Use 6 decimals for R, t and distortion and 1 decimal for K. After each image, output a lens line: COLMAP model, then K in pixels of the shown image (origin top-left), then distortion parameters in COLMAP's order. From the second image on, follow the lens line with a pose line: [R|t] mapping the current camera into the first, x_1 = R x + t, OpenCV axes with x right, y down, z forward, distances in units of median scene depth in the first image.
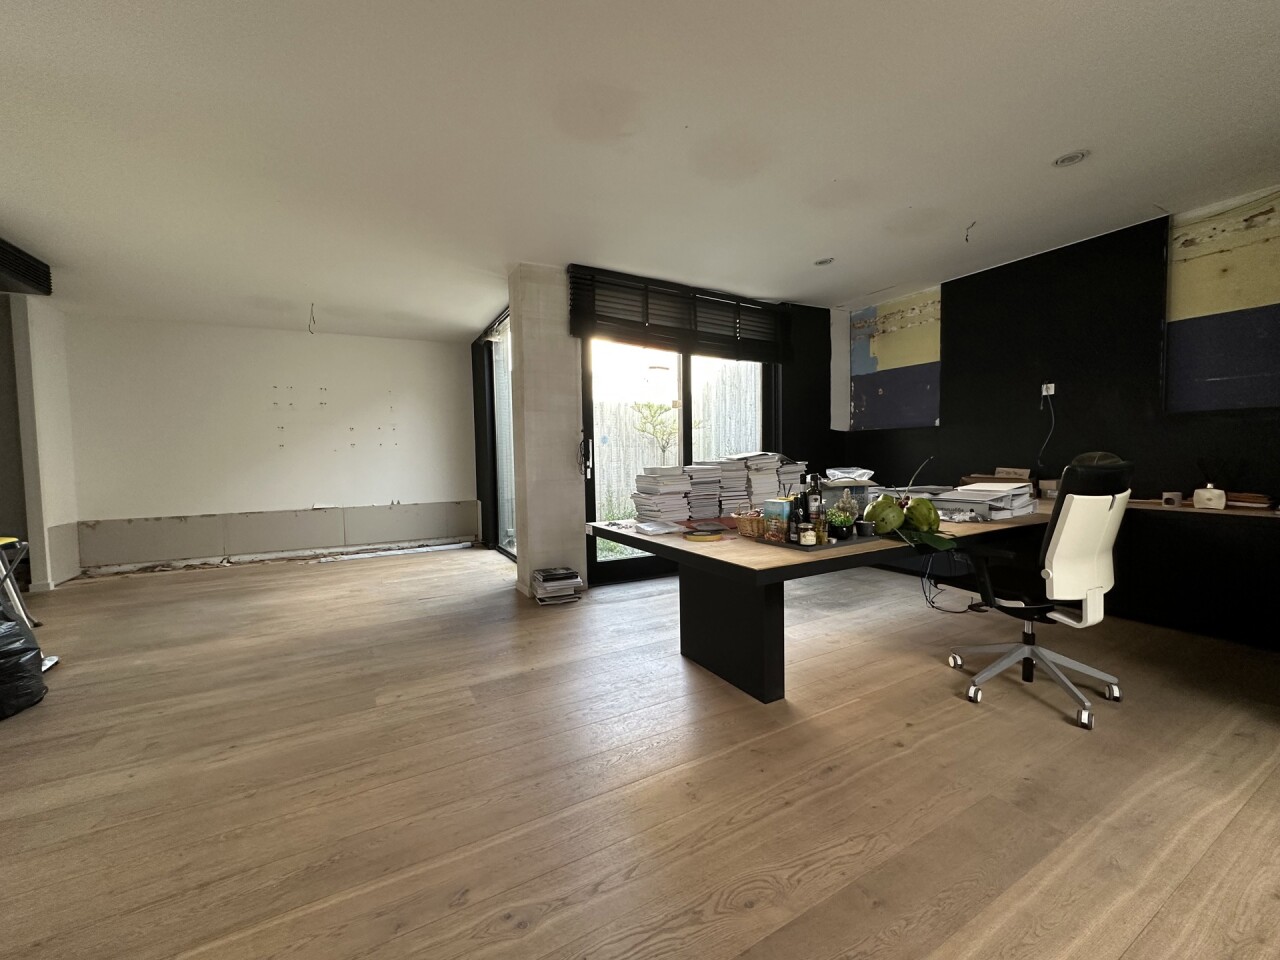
lens RADIAL K [[512.8, 0, 638.6], [0, 512.8, 479.6], [0, 0, 1]] dist [-0.000557, 0.000400]
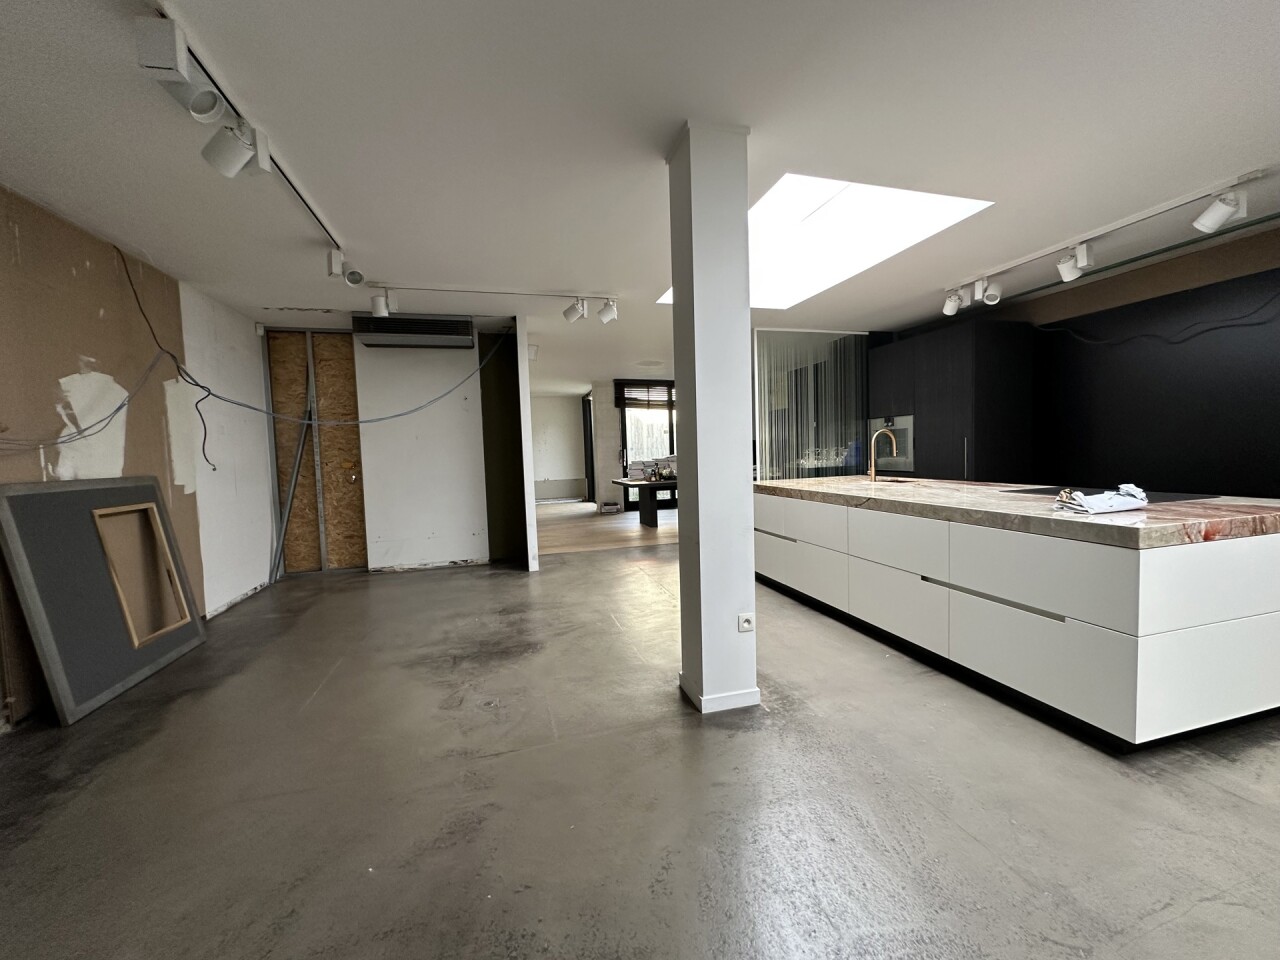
lens RADIAL K [[512.8, 0, 640.1], [0, 512.8, 474.0], [0, 0, 1]] dist [-0.000557, 0.000400]
pose [[0.970597, -0.002599, -0.240696, 0.559991], [0.002506, 0.999997, -0.000694, 0.041570], [0.240697, 0.000070, 0.970600, -1.325673]]
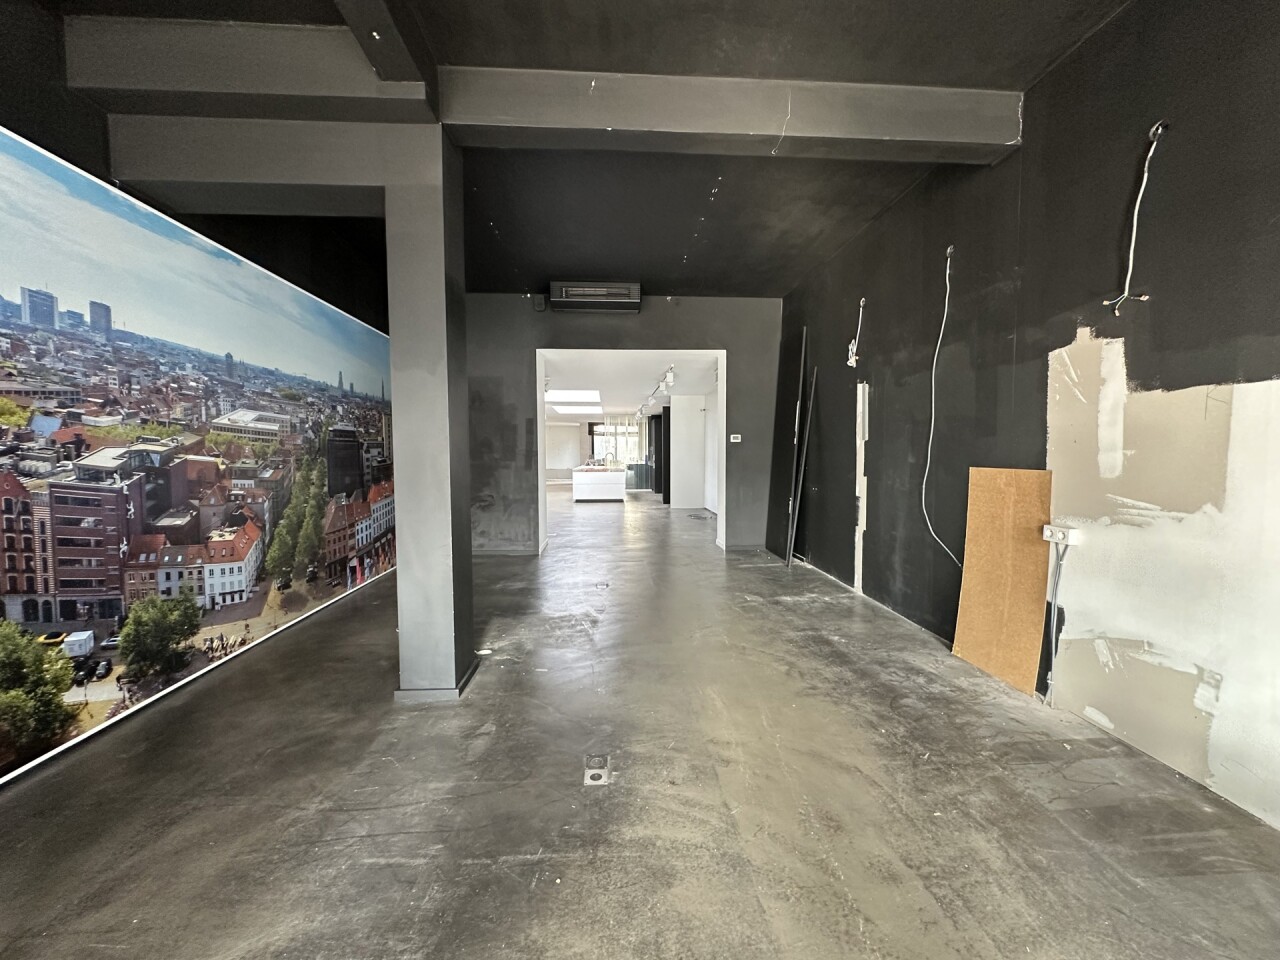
lens RADIAL K [[512.8, 0, 638.0], [0, 512.8, 482.7], [0, 0, 1]] dist [-0.000557, 0.000400]
pose [[0.900024, 0.044963, -0.433515, 2.652168], [-0.041651, 0.998985, 0.017140, 0.107188], [0.433846, 0.002629, 0.900983, -3.586145]]
